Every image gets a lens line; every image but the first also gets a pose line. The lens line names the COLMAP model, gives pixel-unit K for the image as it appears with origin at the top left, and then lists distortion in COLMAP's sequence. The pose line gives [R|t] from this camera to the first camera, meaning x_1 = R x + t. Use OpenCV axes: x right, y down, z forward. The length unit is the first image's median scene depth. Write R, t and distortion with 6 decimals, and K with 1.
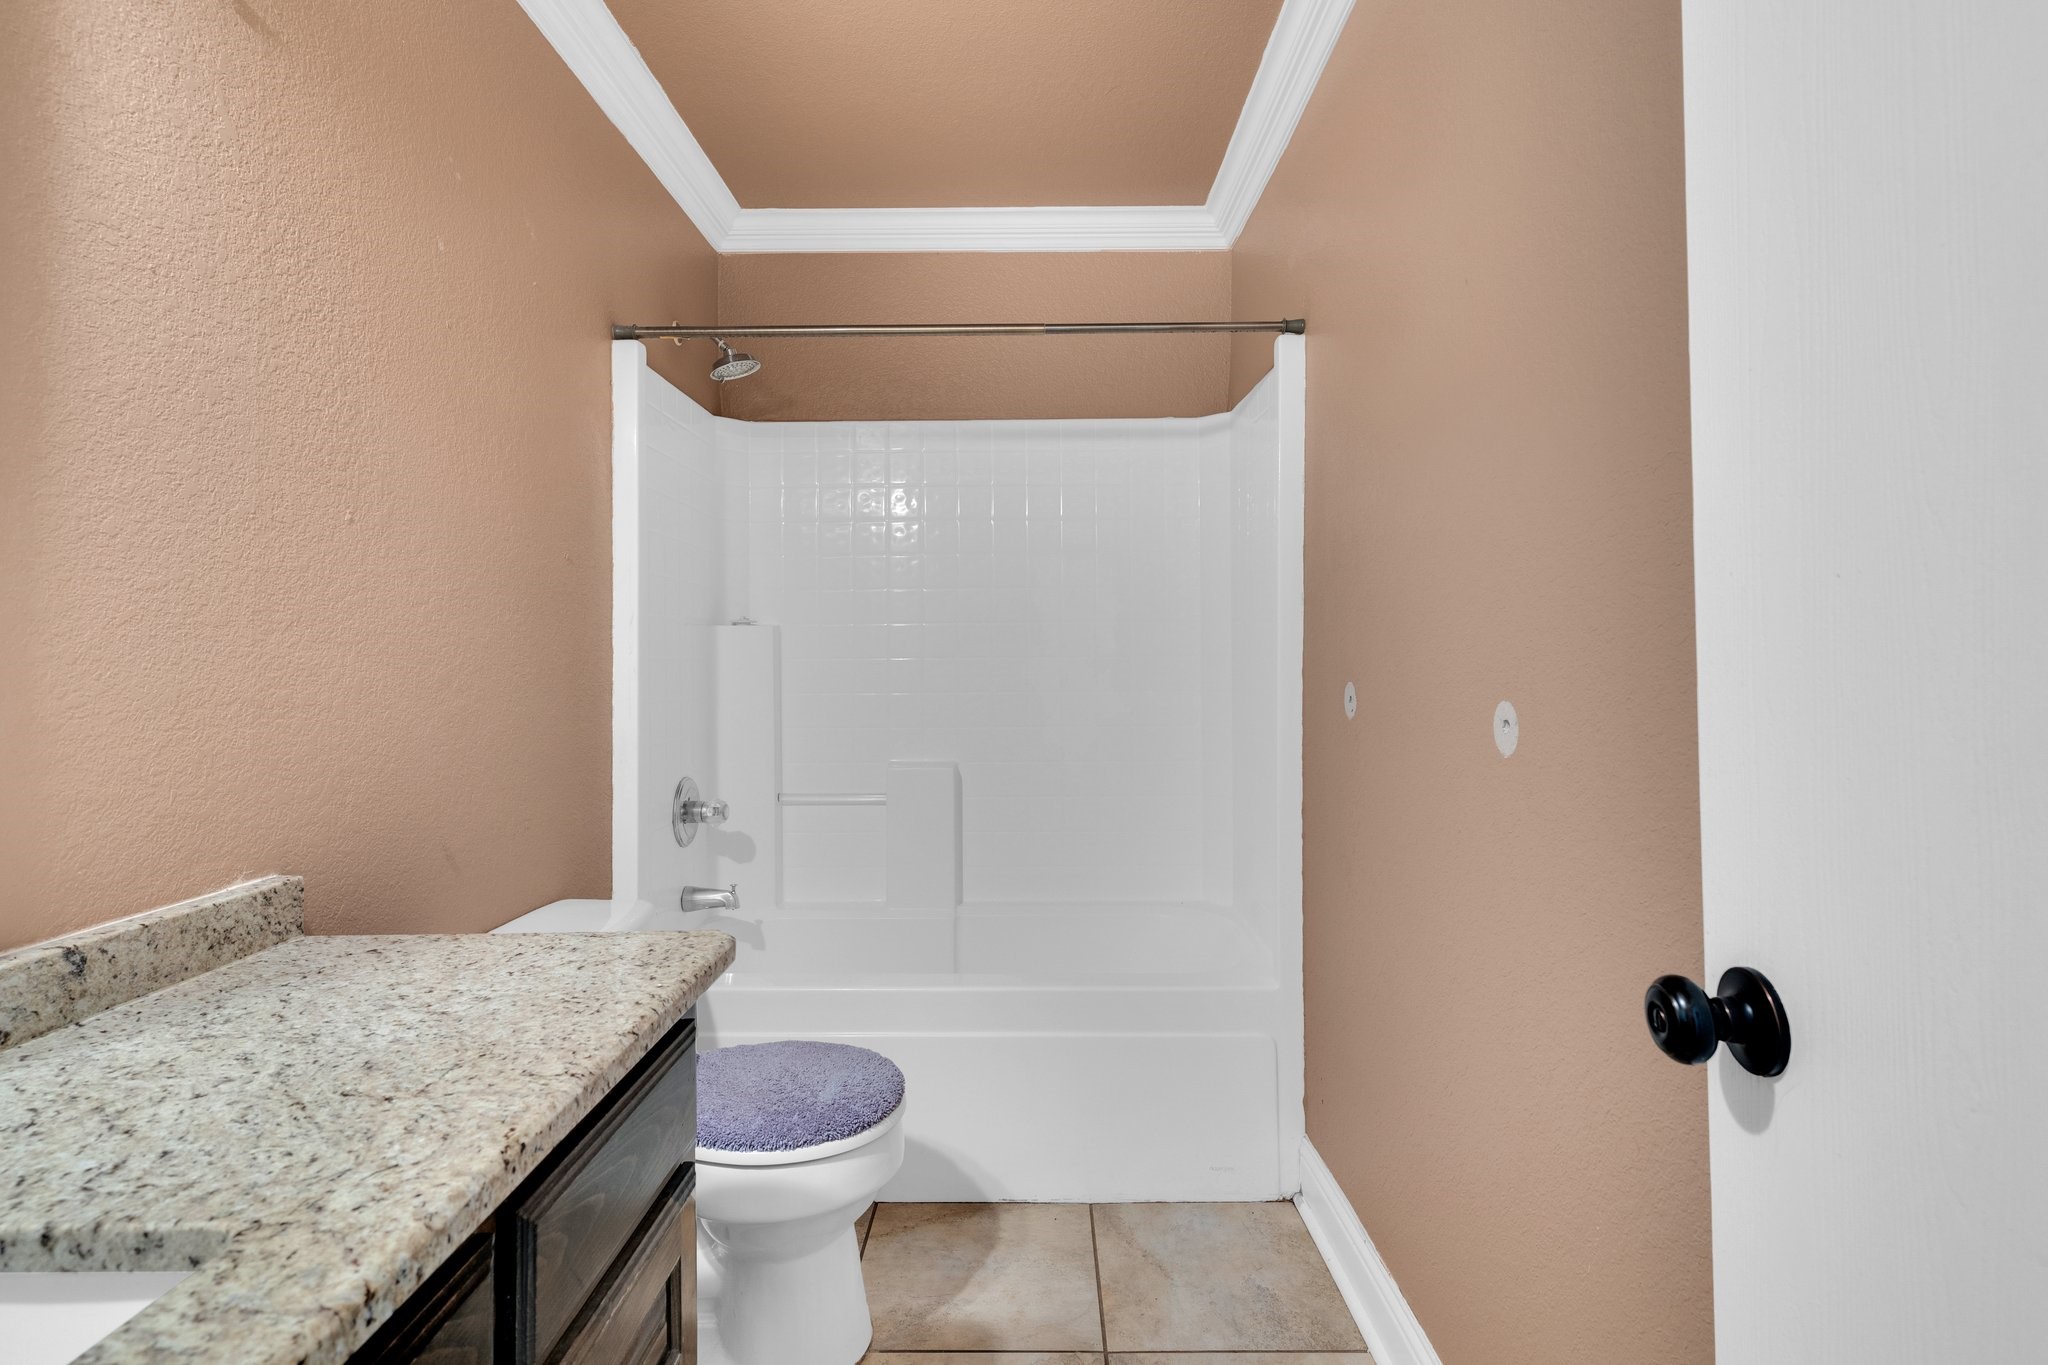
lens RADIAL K [[989.1, 0, 1025.4], [0, 989.1, 671.7], [0, 0, 1]] dist [-0.003432, -0.000136]
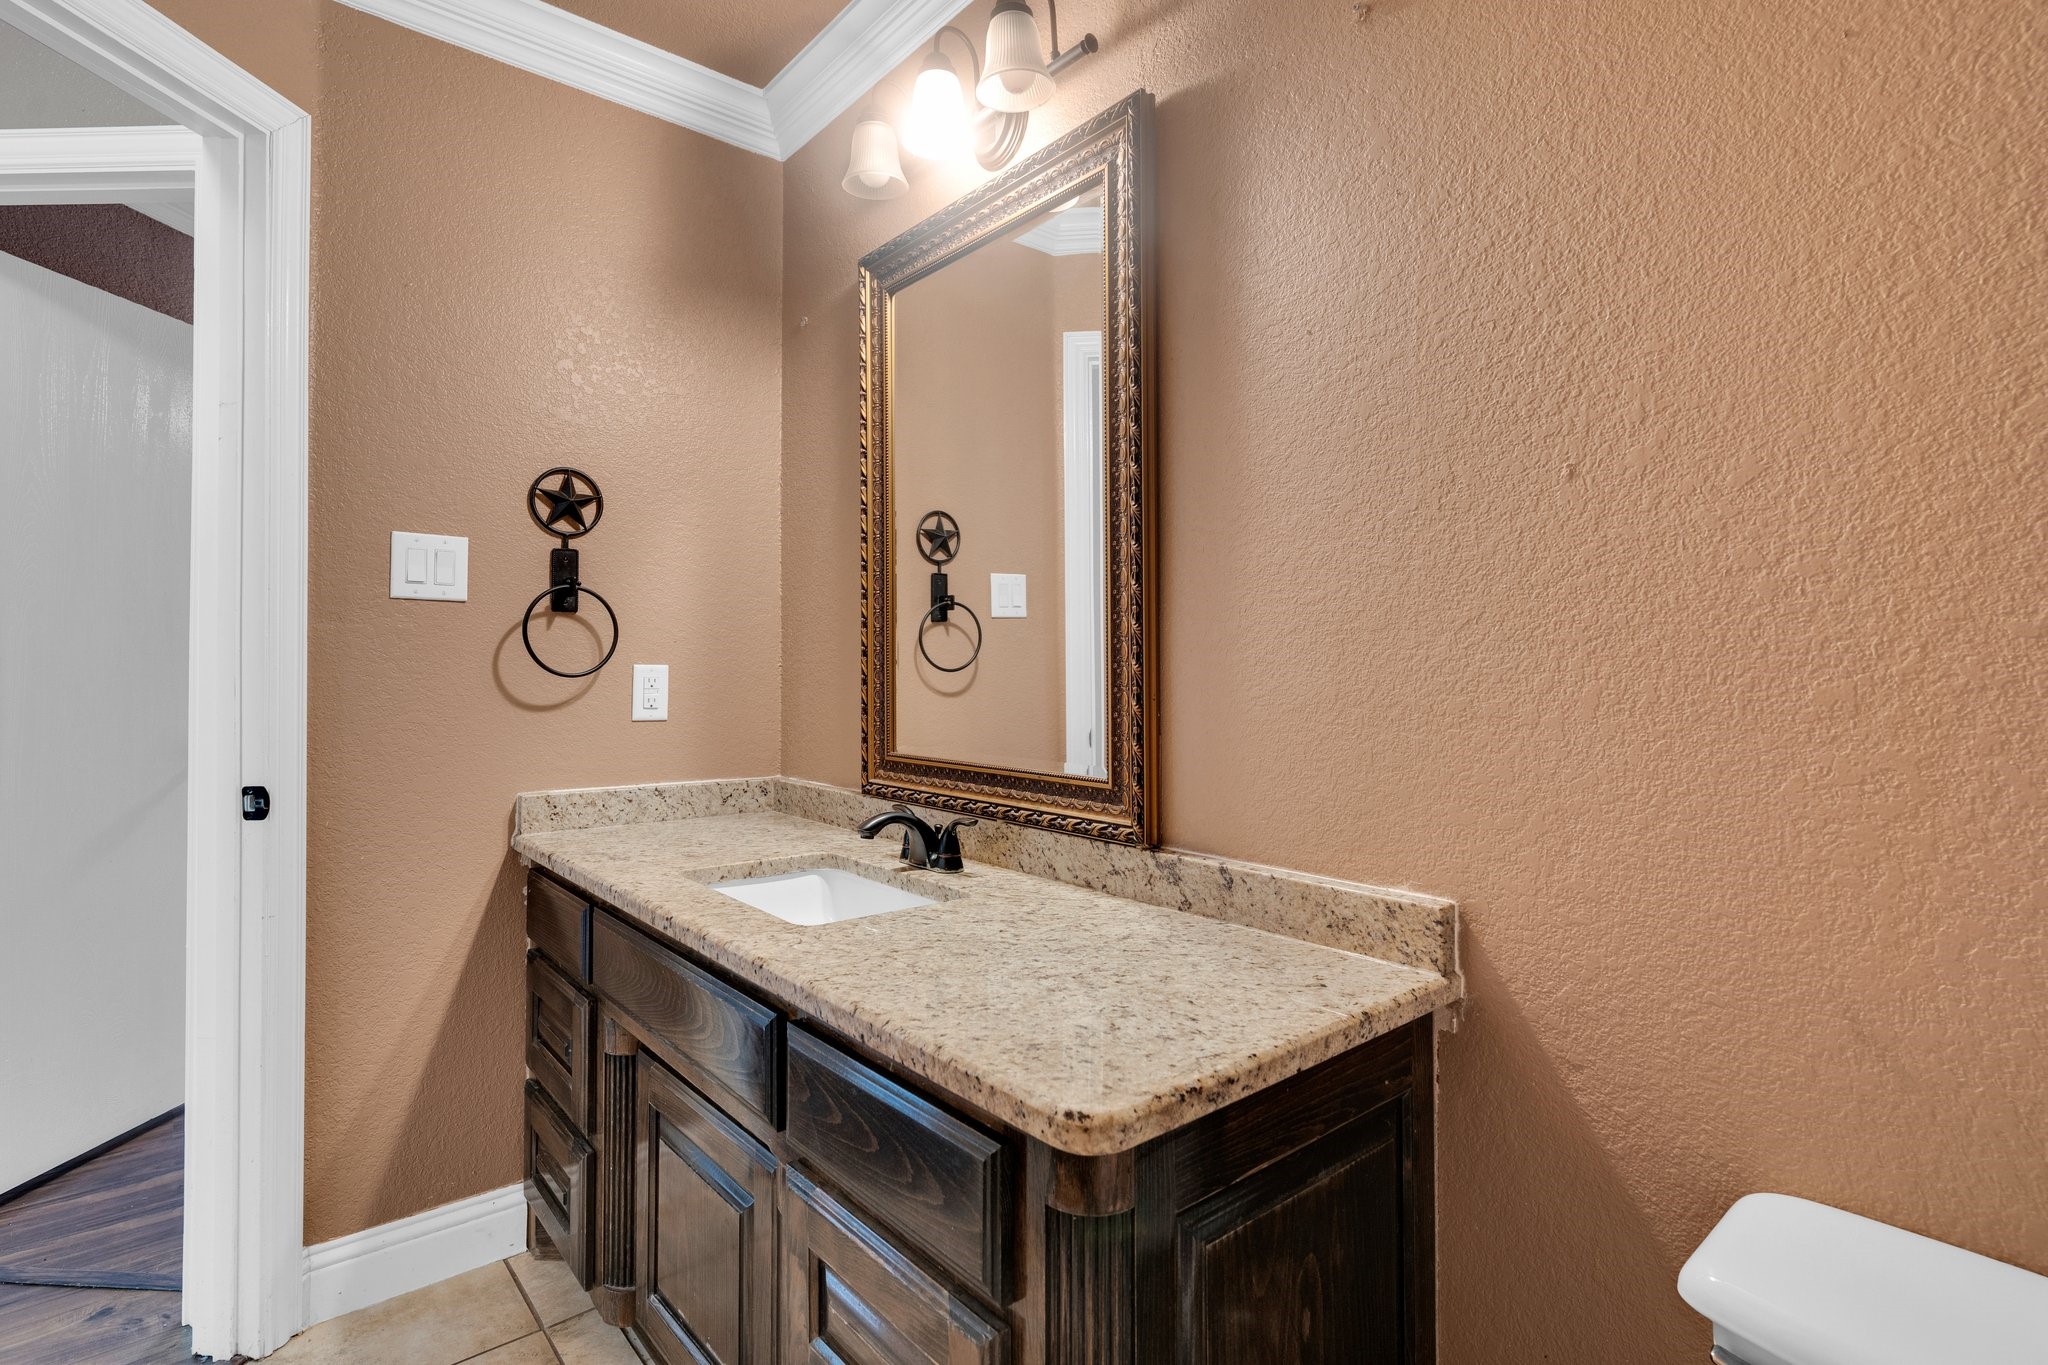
lens RADIAL K [[989.1, 0, 1028.3], [0, 989.1, 663.4], [0, 0, 1]] dist [-0.003432, -0.000136]
pose [[-0.754850, 0.007101, -0.655859, 0.146120], [-0.003726, 0.999879, 0.015115, -0.027381], [0.655887, 0.013853, -0.754732, 1.652117]]
